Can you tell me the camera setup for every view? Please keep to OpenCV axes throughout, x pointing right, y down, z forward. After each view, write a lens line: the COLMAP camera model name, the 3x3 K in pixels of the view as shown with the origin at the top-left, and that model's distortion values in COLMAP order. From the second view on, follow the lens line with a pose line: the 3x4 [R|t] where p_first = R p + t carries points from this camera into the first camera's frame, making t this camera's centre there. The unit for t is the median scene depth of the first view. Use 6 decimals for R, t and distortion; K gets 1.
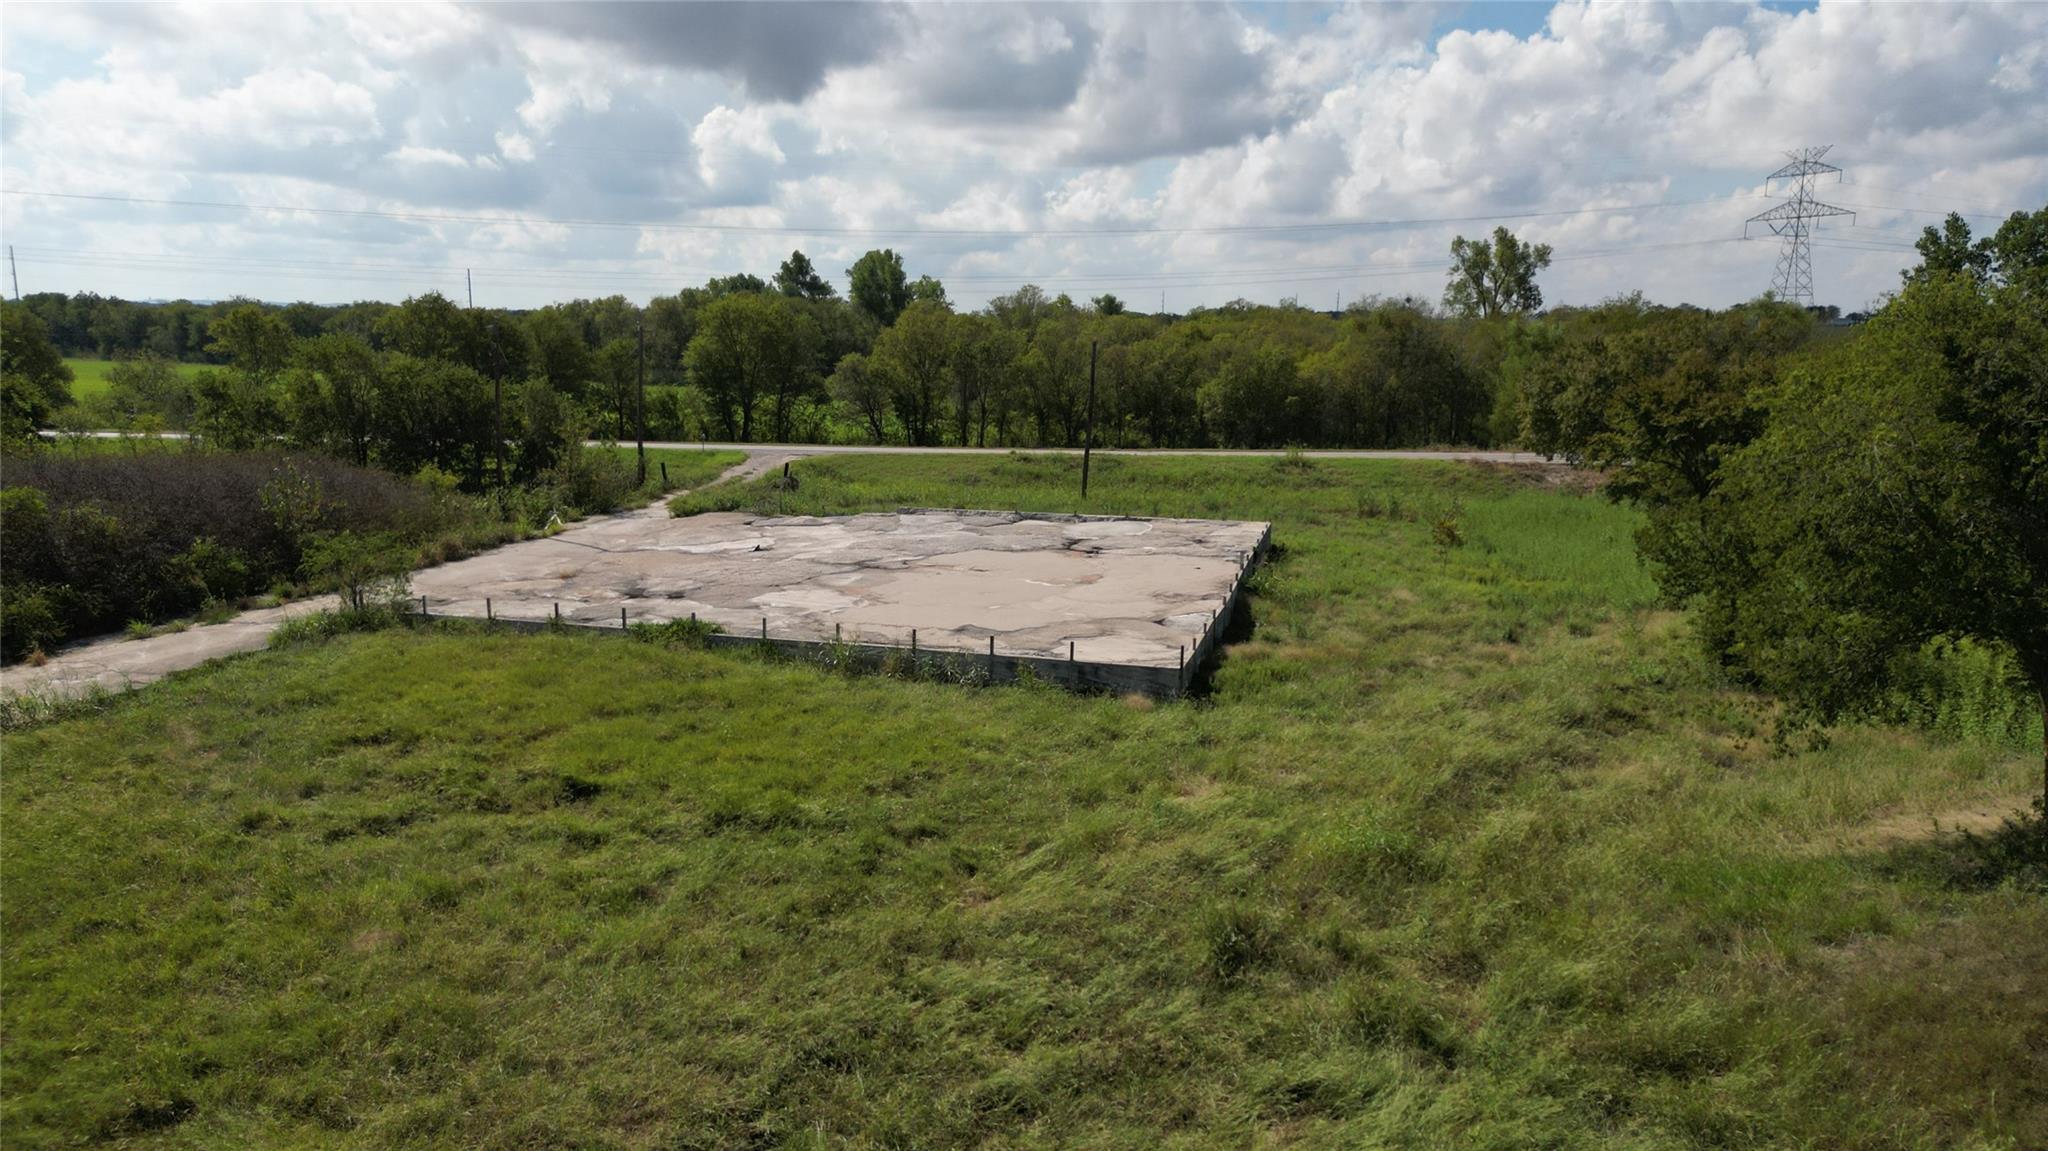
lens RADIAL K [[1609.1, 0, 1024.0], [0, 1609.1, 575.5], [0, 0, 1]] dist [0.123167, -0.154919]
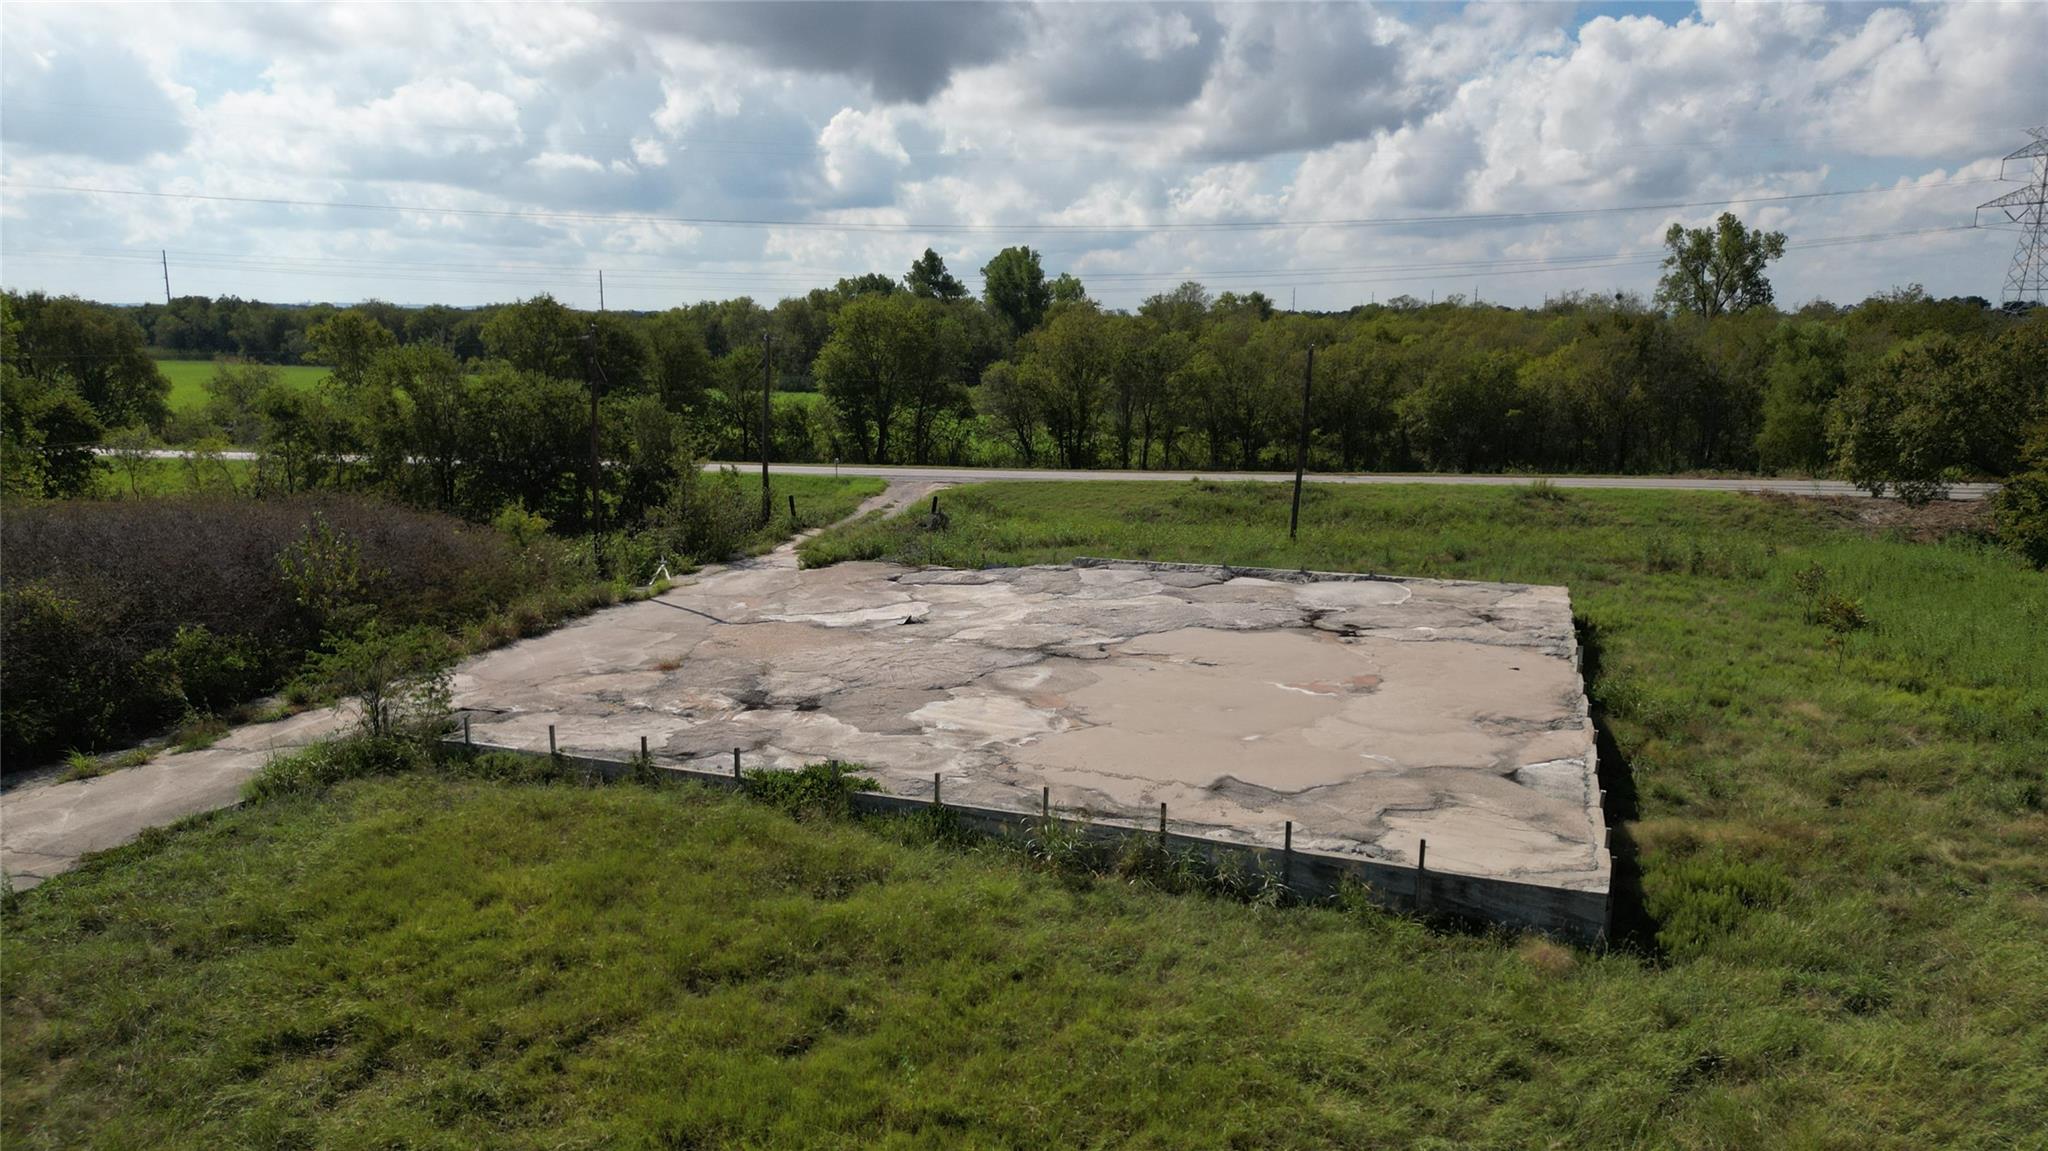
lens RADIAL K [[1442.3, 0, 1024.0], [0, 1442.3, 575.5], [0, 0, 1]] dist [0.091787, -0.083738]
pose [[0.998284, 0.006896, -0.058151, -0.035043], [-0.005679, 0.999762, 0.021062, -0.027665], [0.058282, -0.020695, 0.998086, 0.154883]]
